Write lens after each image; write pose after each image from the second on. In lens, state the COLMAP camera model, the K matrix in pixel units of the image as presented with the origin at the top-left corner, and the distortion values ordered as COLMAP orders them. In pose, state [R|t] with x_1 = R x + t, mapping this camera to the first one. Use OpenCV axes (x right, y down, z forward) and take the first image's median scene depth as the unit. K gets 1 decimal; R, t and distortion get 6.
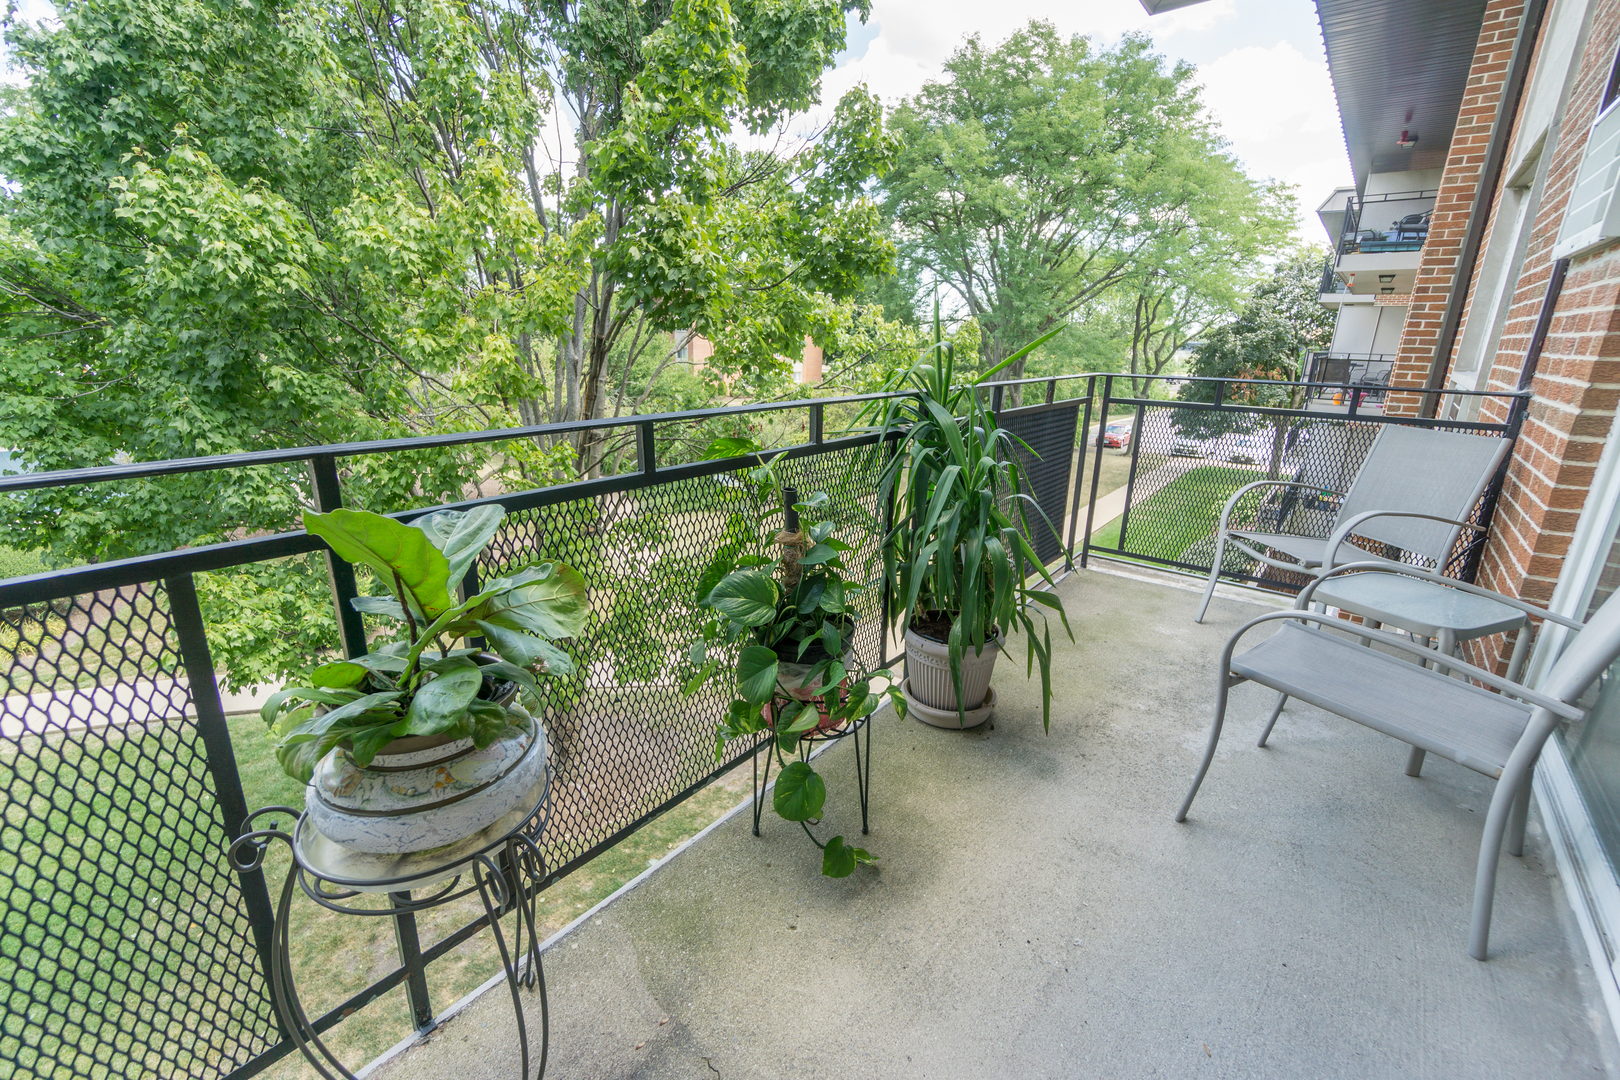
lens RADIAL K [[676.0, 0, 810.0], [0, 676.0, 540.0], [0, 0, 1]] dist [-0.002257, 0.000038]
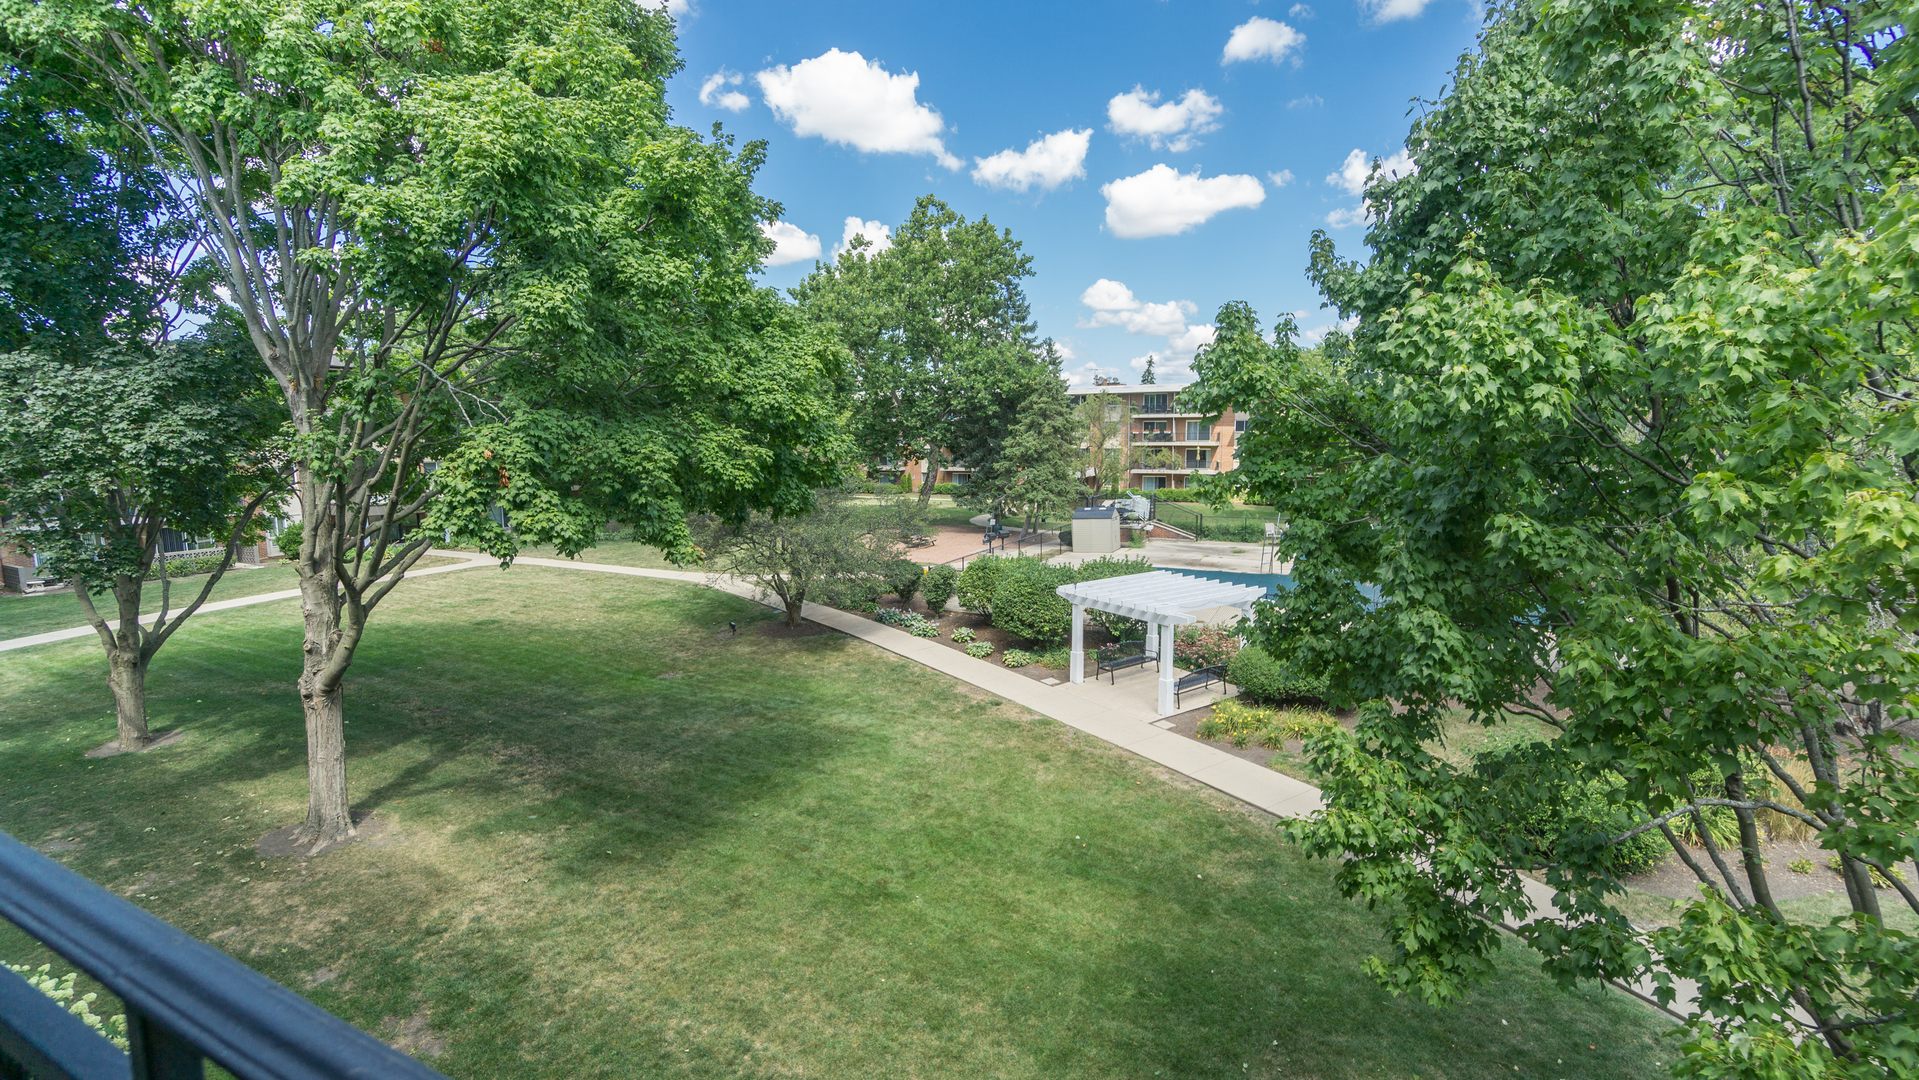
lens RADIAL K [[834.2, 0, 959.5], [0, 834.2, 540.0], [0, 0, 1]] dist [0.000084, -0.000186]
pose [[0.219285, 0.101165, -0.970402, -0.019813], [-0.274731, 0.960767, 0.038078, -0.103816], [0.936182, 0.258249, 0.238475, 0.228670]]
